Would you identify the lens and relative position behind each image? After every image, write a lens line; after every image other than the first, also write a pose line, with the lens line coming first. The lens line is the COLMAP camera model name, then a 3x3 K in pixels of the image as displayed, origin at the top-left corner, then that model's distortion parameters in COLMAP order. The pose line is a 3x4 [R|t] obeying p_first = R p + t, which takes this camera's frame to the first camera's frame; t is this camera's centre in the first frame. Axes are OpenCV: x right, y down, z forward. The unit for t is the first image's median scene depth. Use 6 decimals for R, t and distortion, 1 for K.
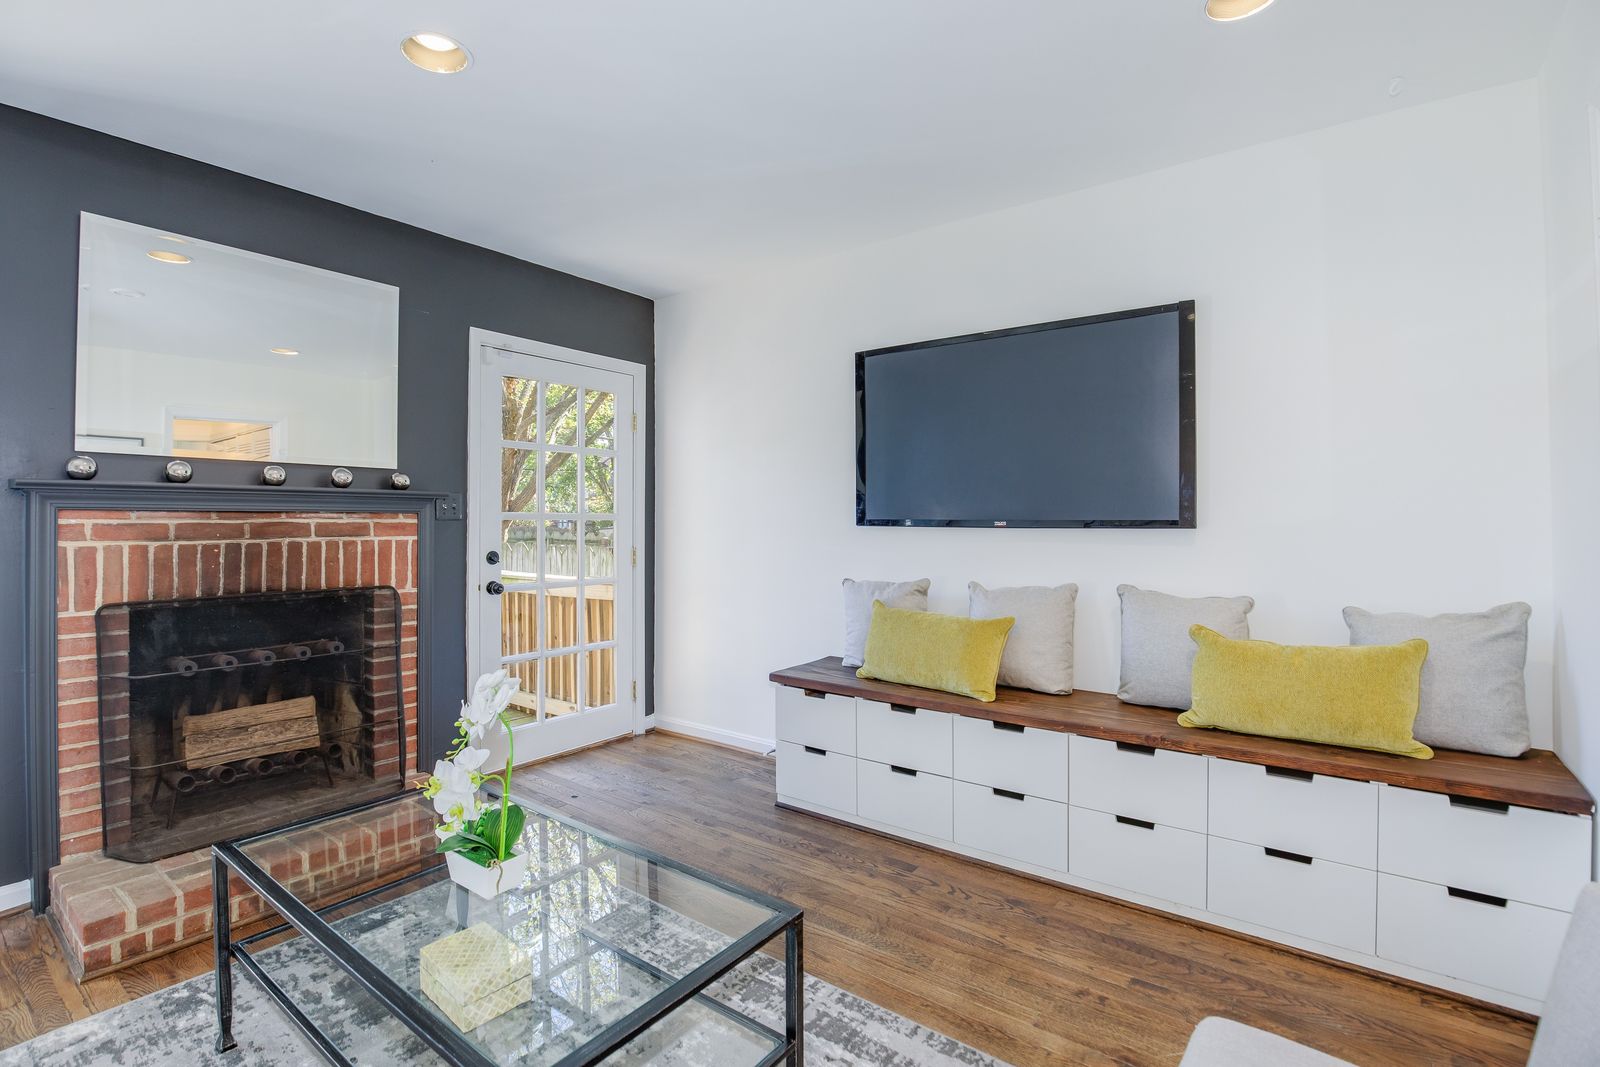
lens RADIAL K [[759.6, 0, 784.5], [0, 759.6, 521.8], [0, 0, 1]] dist [0.009813, -0.003199]
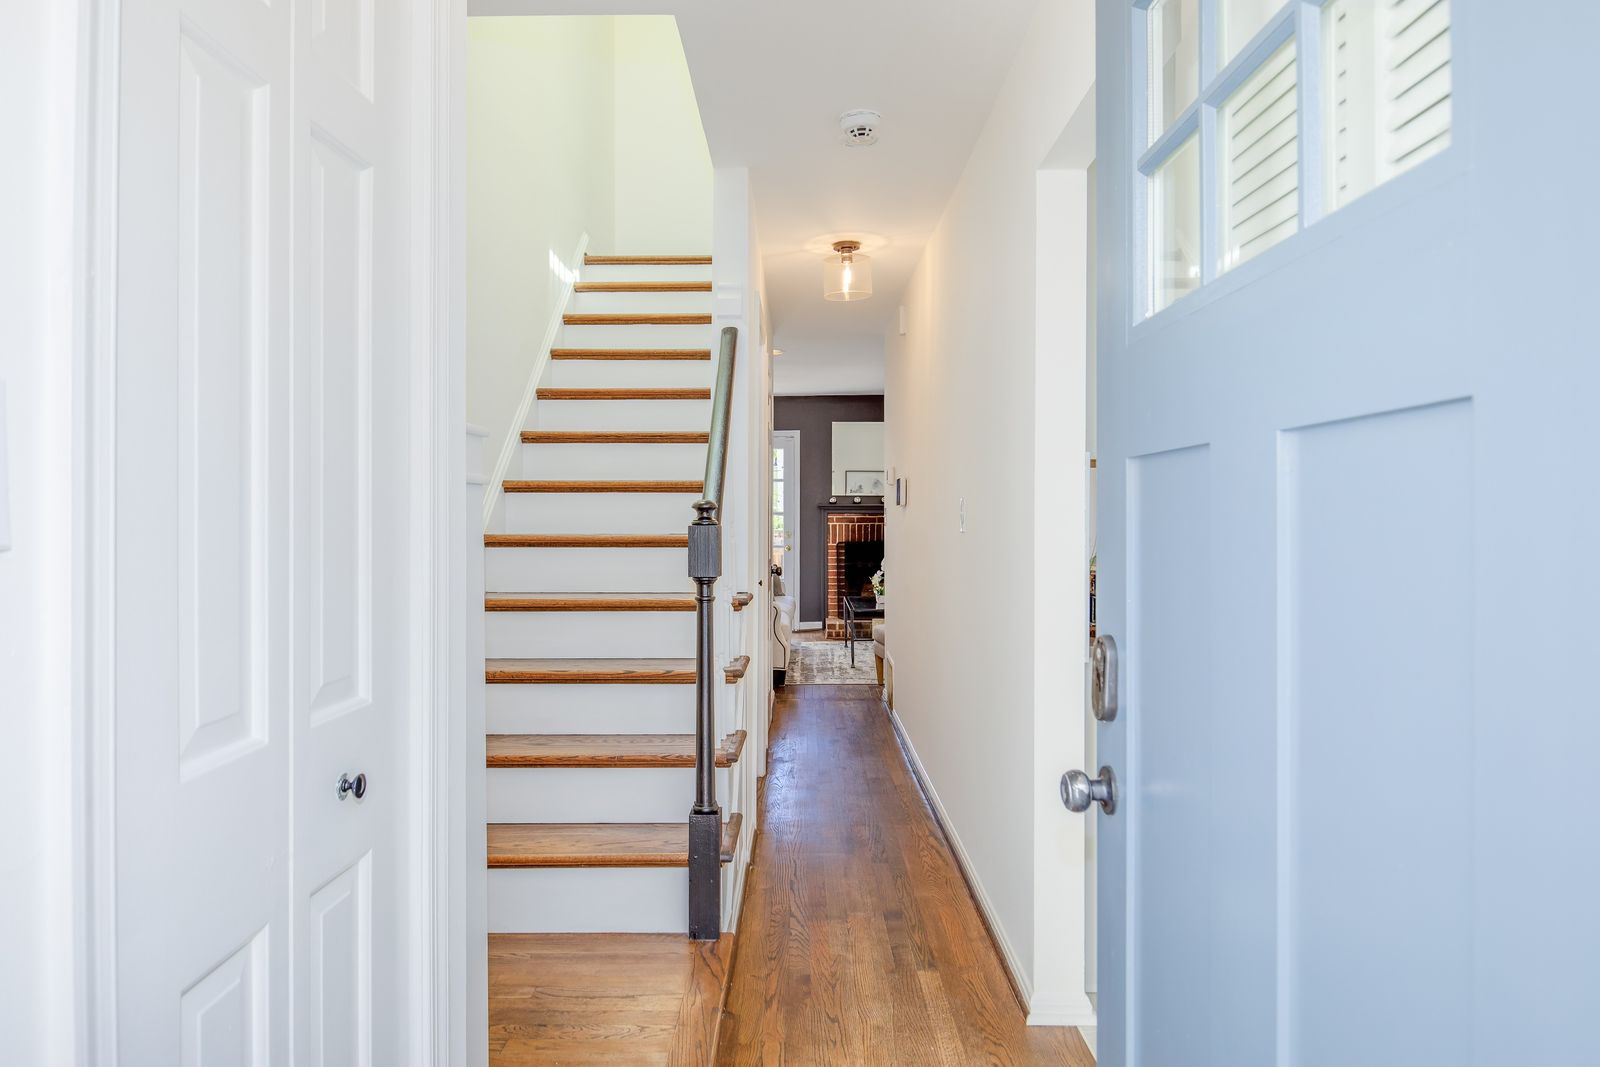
lens RADIAL K [[759.6, 0, 800.0], [0, 759.6, 528.2], [0, 0, 1]] dist [0.009813, -0.003199]
pose [[0.626447, 0.005907, -0.779442, 1.536768], [-0.002817, 0.999982, 0.005314, 0.032198], [0.779459, -0.001134, 0.626452, -1.161853]]
